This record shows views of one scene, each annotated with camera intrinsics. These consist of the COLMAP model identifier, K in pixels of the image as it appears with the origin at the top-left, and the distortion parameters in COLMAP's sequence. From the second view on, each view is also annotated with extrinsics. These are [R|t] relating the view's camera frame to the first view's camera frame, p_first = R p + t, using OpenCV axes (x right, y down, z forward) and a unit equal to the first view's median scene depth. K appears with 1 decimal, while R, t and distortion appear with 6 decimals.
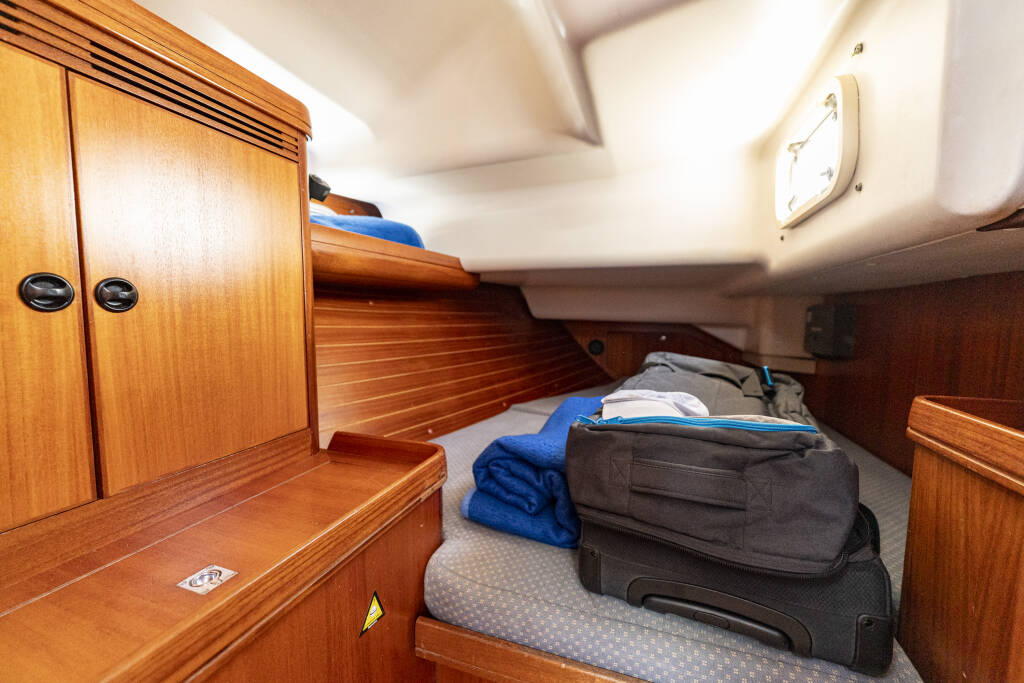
lens RADIAL K [[406.8, 0, 512.0], [0, 406.8, 341.5], [0, 0, 1]] dist [-0.000289, -0.000116]
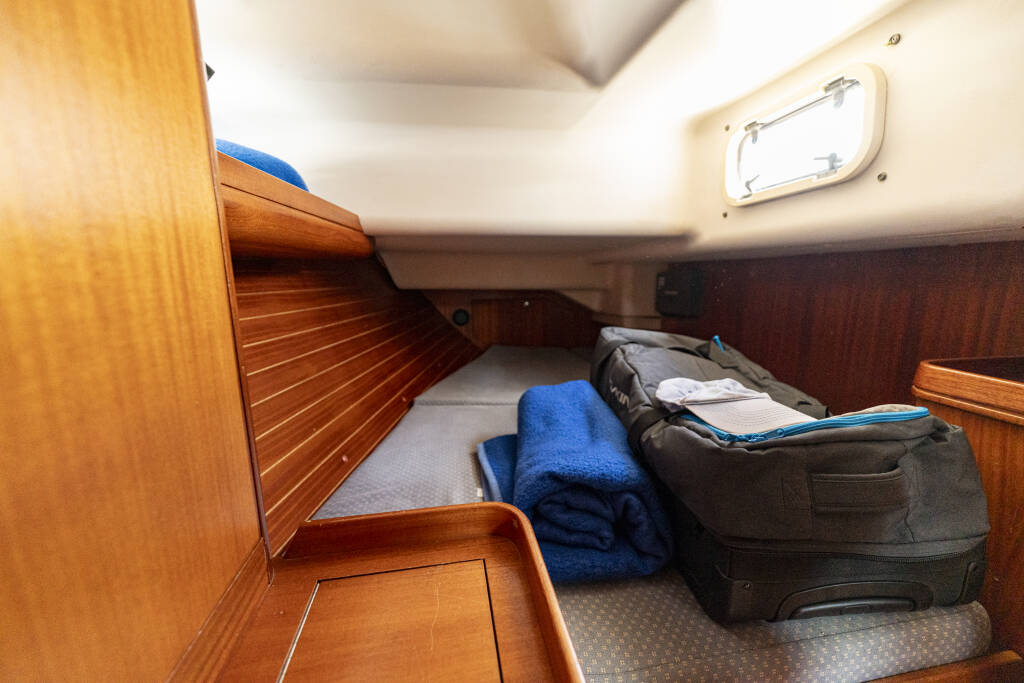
lens RADIAL K [[406.8, 0, 512.0], [0, 406.8, 341.5], [0, 0, 1]] dist [-0.000289, -0.000116]
pose [[0.869811, -0.098781, 0.483396, -0.389056], [0.050602, 0.992447, 0.111752, -0.076554], [-0.490784, -0.072742, 0.868240, 0.343210]]
